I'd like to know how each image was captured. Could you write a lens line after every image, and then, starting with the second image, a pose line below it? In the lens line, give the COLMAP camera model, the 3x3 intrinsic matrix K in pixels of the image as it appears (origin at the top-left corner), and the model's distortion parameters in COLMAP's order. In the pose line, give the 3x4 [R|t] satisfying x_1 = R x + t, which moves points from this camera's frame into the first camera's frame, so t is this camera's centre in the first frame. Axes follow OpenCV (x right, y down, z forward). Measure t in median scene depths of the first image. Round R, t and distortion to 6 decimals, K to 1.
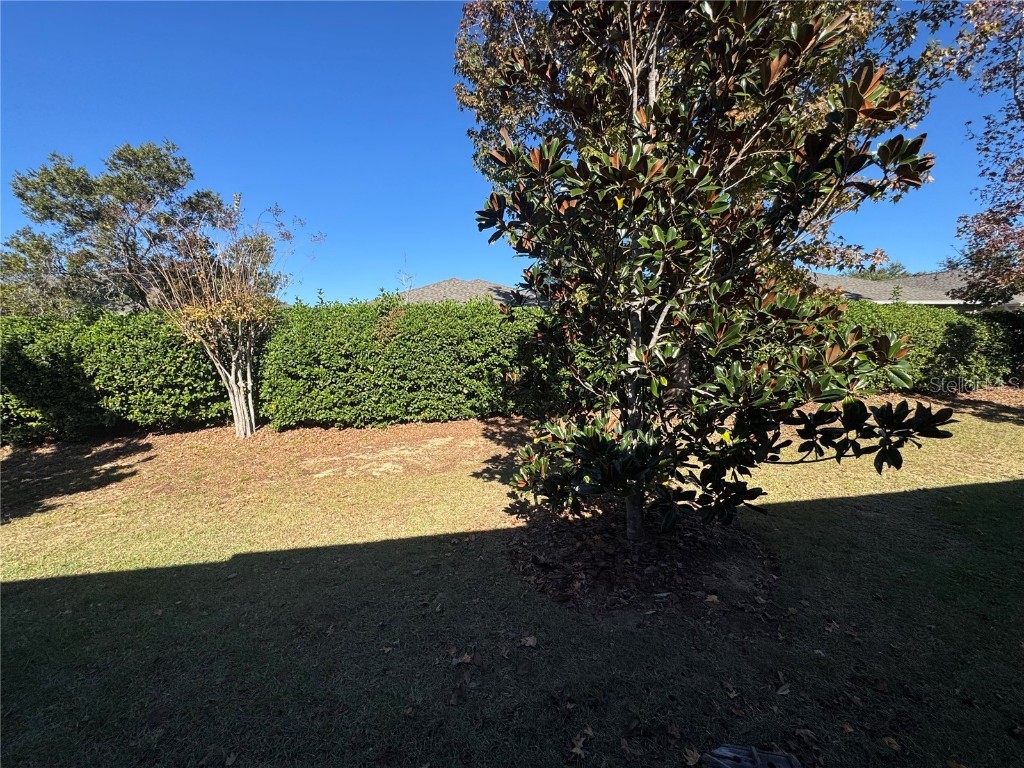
lens RADIAL K [[409.1, 0, 510.3], [0, 409.1, 384.0], [0, 0, 1]] dist [-0.000878, -0.000127]
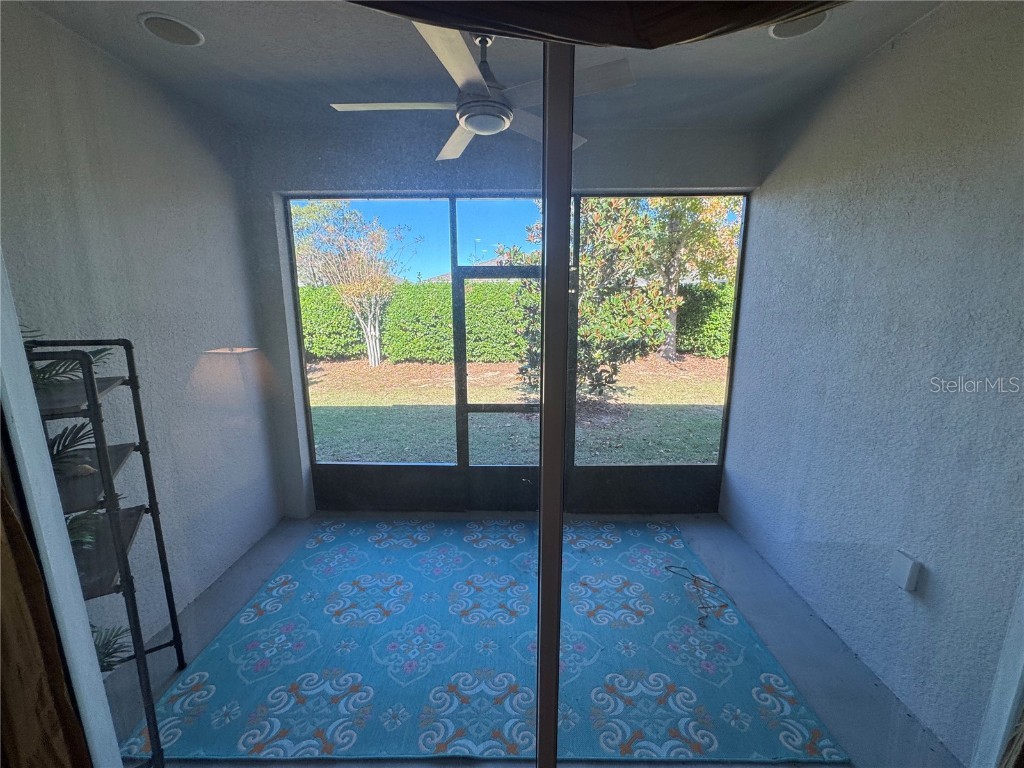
lens RADIAL K [[409.1, 0, 510.3], [0, 409.1, 384.0], [0, 0, 1]] dist [-0.000878, -0.000127]
pose [[0.984588, 0.048601, -0.168002, 0.153961], [-0.034100, 0.995523, 0.088152, 0.037665], [0.171534, -0.081064, 0.981837, -0.499046]]
